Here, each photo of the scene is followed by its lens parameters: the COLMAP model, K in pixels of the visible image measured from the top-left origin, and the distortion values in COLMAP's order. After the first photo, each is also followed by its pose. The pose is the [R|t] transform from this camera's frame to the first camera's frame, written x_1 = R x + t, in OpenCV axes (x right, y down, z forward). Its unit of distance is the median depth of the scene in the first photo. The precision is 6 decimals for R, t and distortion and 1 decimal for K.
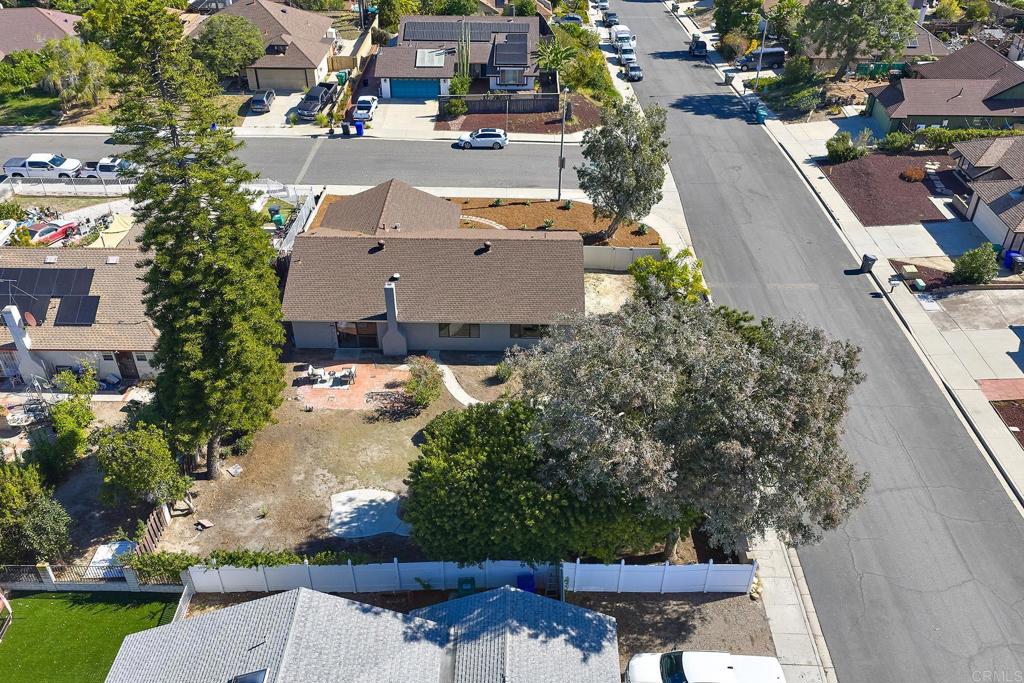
lens RADIAL K [[844.9, 0, 518.8], [0, 844.9, 338.0], [0, 0, 1]] dist [0.013478, -0.010809]
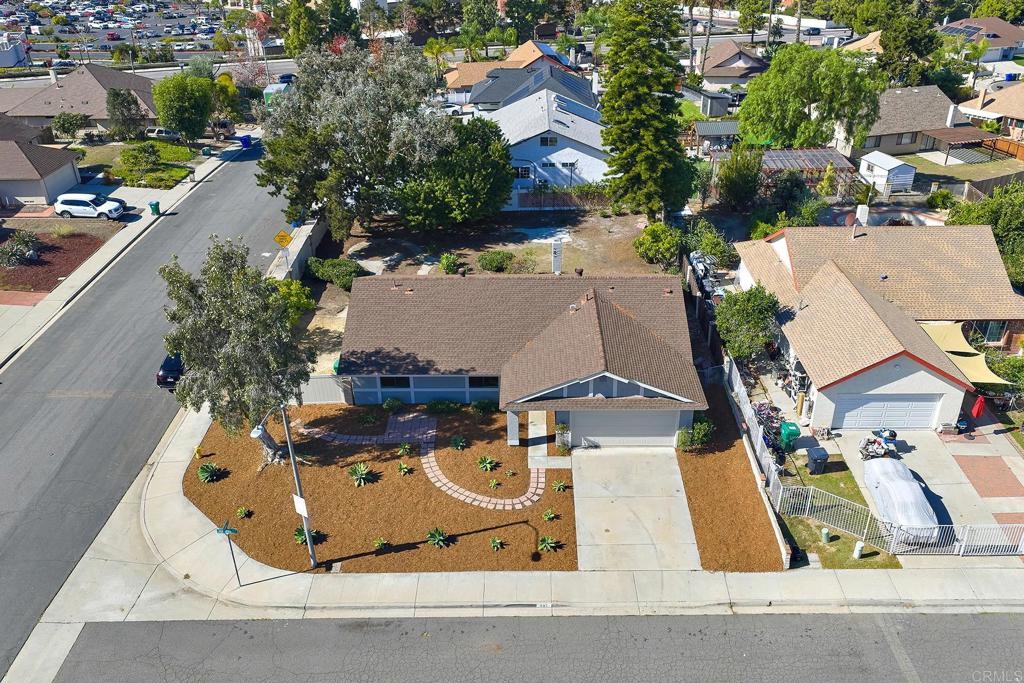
lens RADIAL K [[844.9, 0, 518.8], [0, 844.9, 338.0], [0, 0, 1]] dist [0.013478, -0.010809]
pose [[-0.999970, 0.007567, 0.001849, -0.125039], [0.004989, 0.439876, 0.898045, -1.119075], [0.005982, 0.898027, -0.439900, 1.836956]]
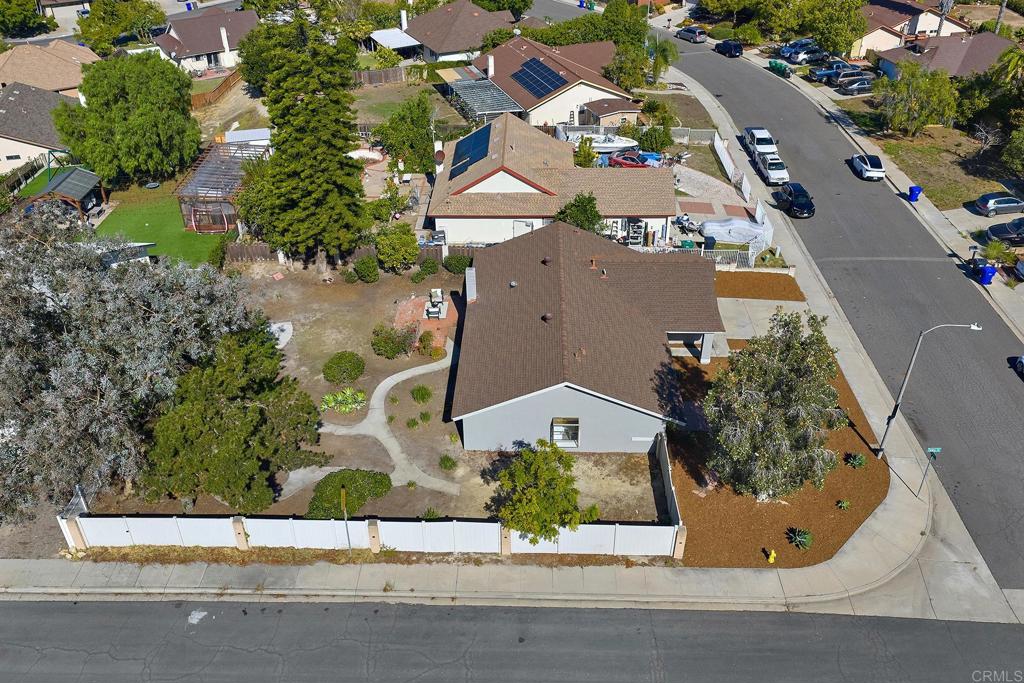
lens RADIAL K [[844.9, 0, 518.8], [0, 844.9, 338.0], [0, 0, 1]] dist [0.013478, -0.010809]
pose [[-0.006768, 0.545233, -0.838257, 0.895325], [-0.575075, 0.683664, 0.449324, -0.593199], [0.818073, 0.485102, 0.308923, 0.895710]]
